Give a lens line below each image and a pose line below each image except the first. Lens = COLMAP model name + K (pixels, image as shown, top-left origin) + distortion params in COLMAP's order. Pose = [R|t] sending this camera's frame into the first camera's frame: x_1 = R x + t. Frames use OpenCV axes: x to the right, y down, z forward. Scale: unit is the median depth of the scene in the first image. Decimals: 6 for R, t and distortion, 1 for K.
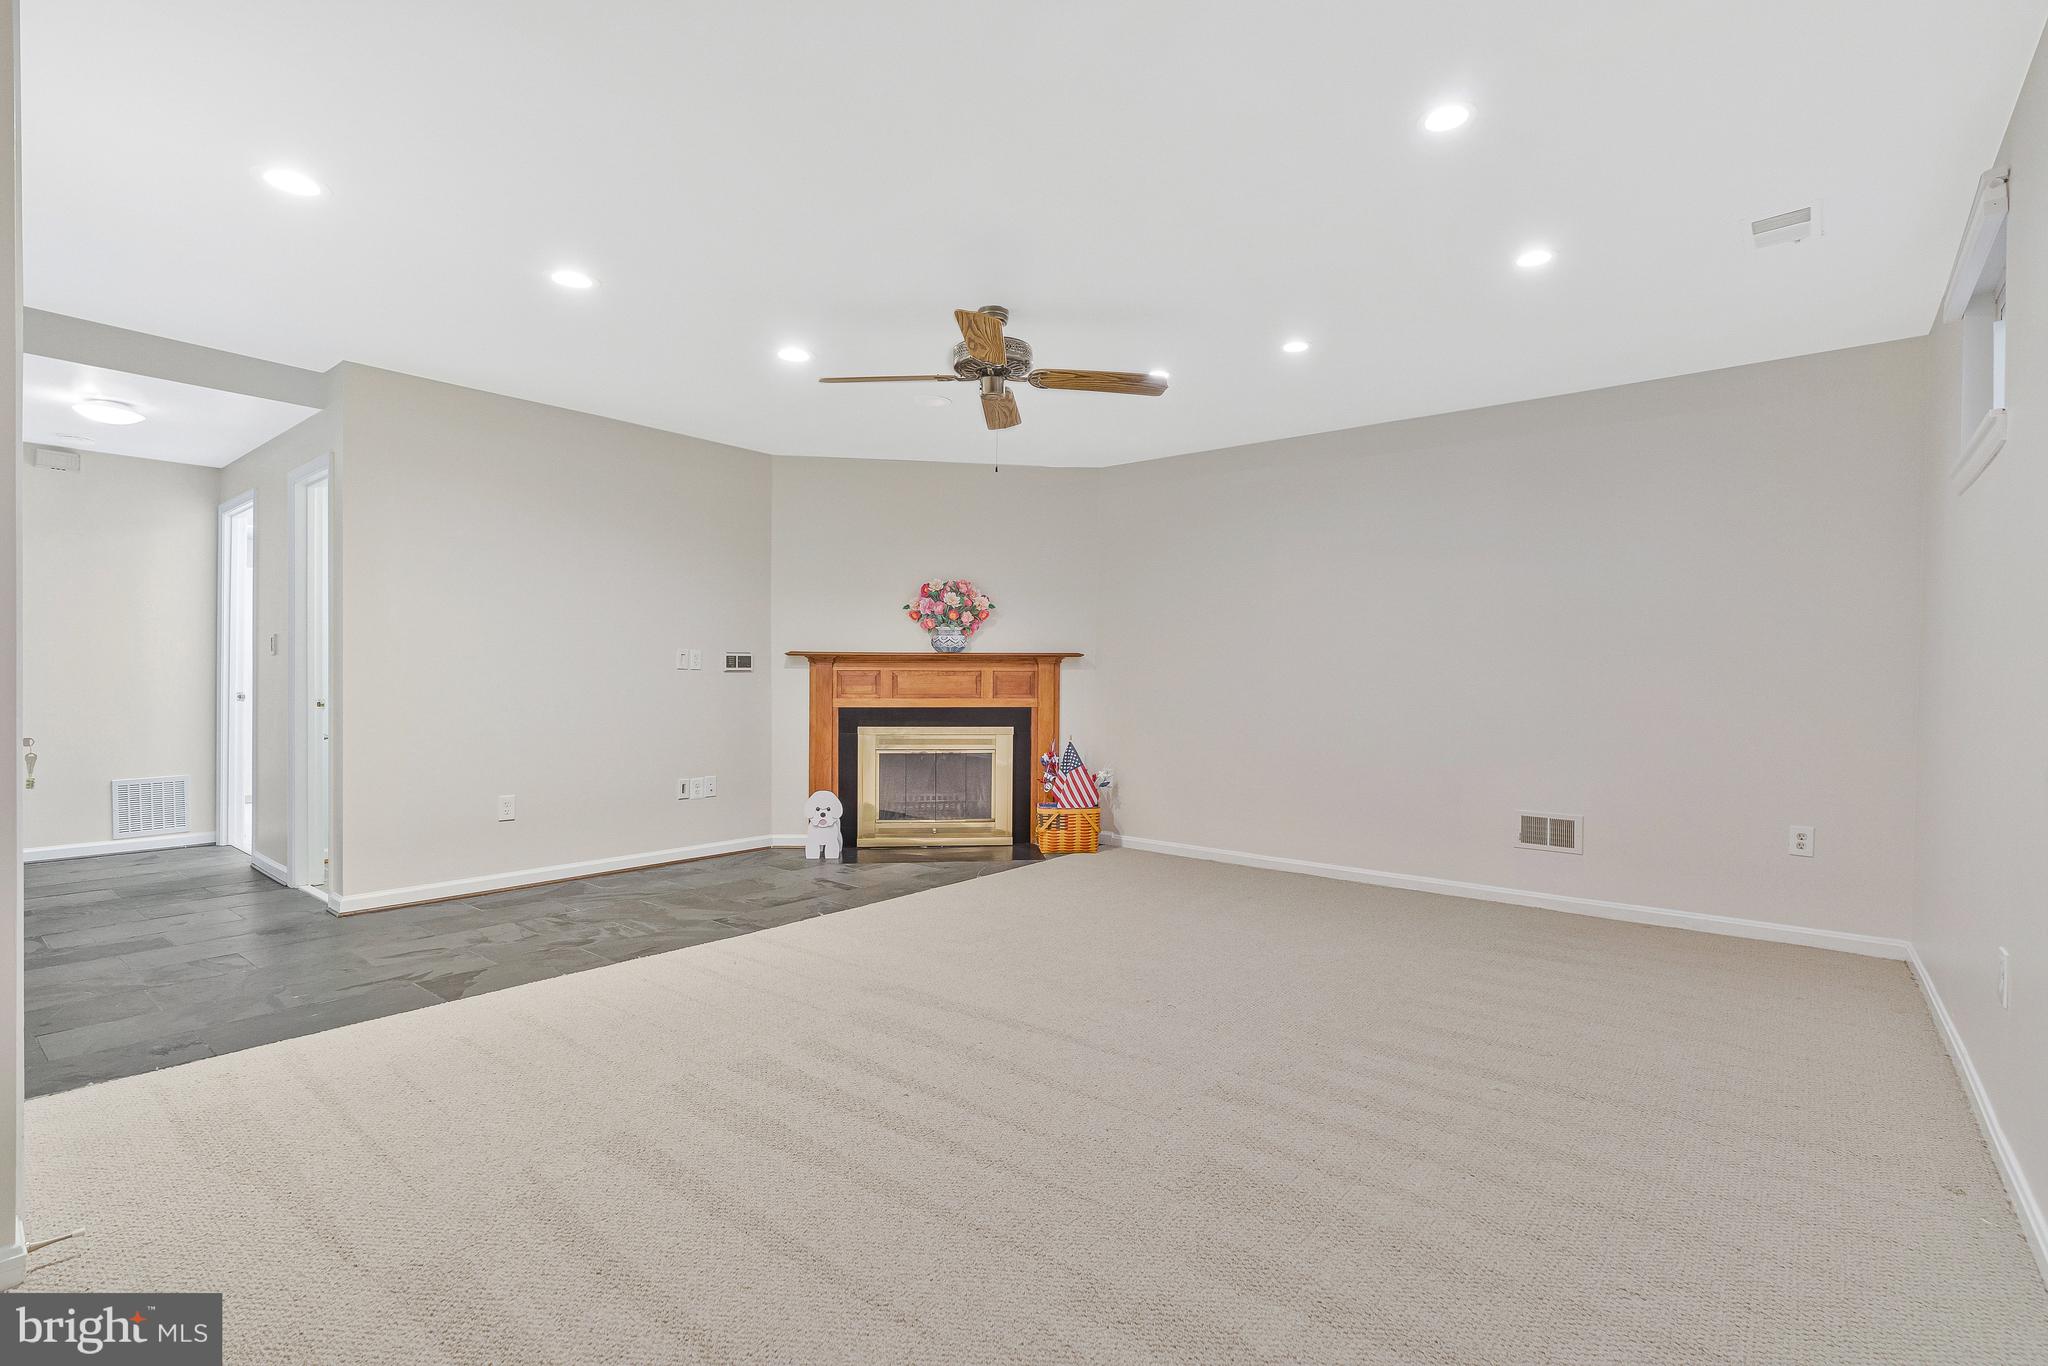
lens RADIAL K [[959.8, 0, 1007.5], [0, 959.8, 685.9], [0, 0, 1]] dist [-0.010539, 0.002240]
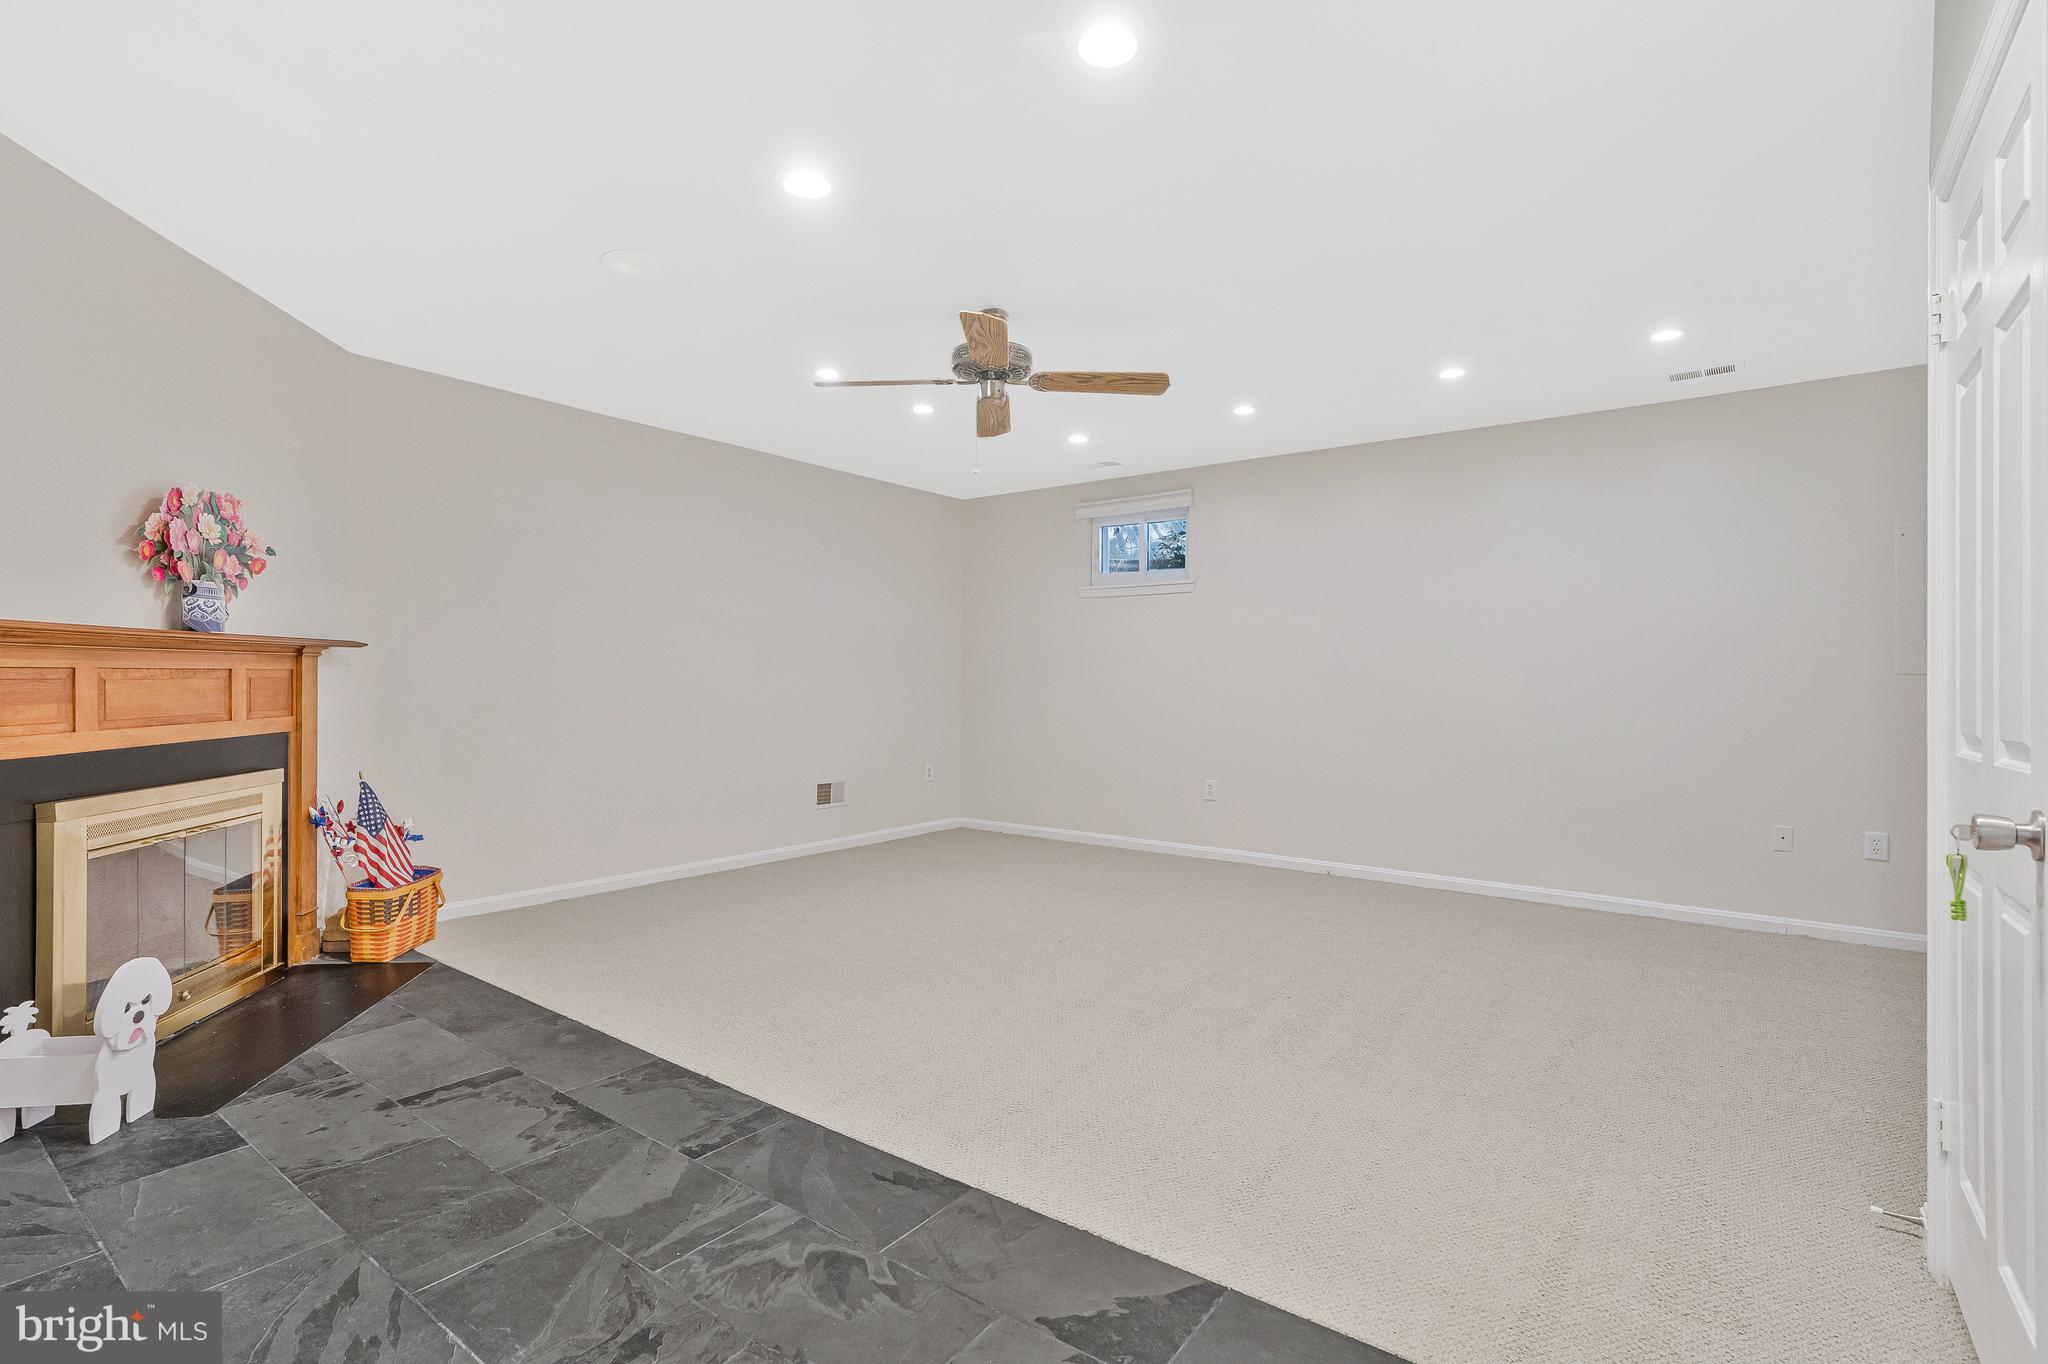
lens RADIAL K [[959.8, 0, 1042.8], [0, 959.8, 674.7], [0, 0, 1]] dist [-0.010539, 0.002240]
pose [[-0.064279, -0.003067, 0.997927, -0.586899], [0.008504, 0.999957, 0.003621, -0.010670], [-0.997896, 0.008719, -0.064250, 0.596751]]
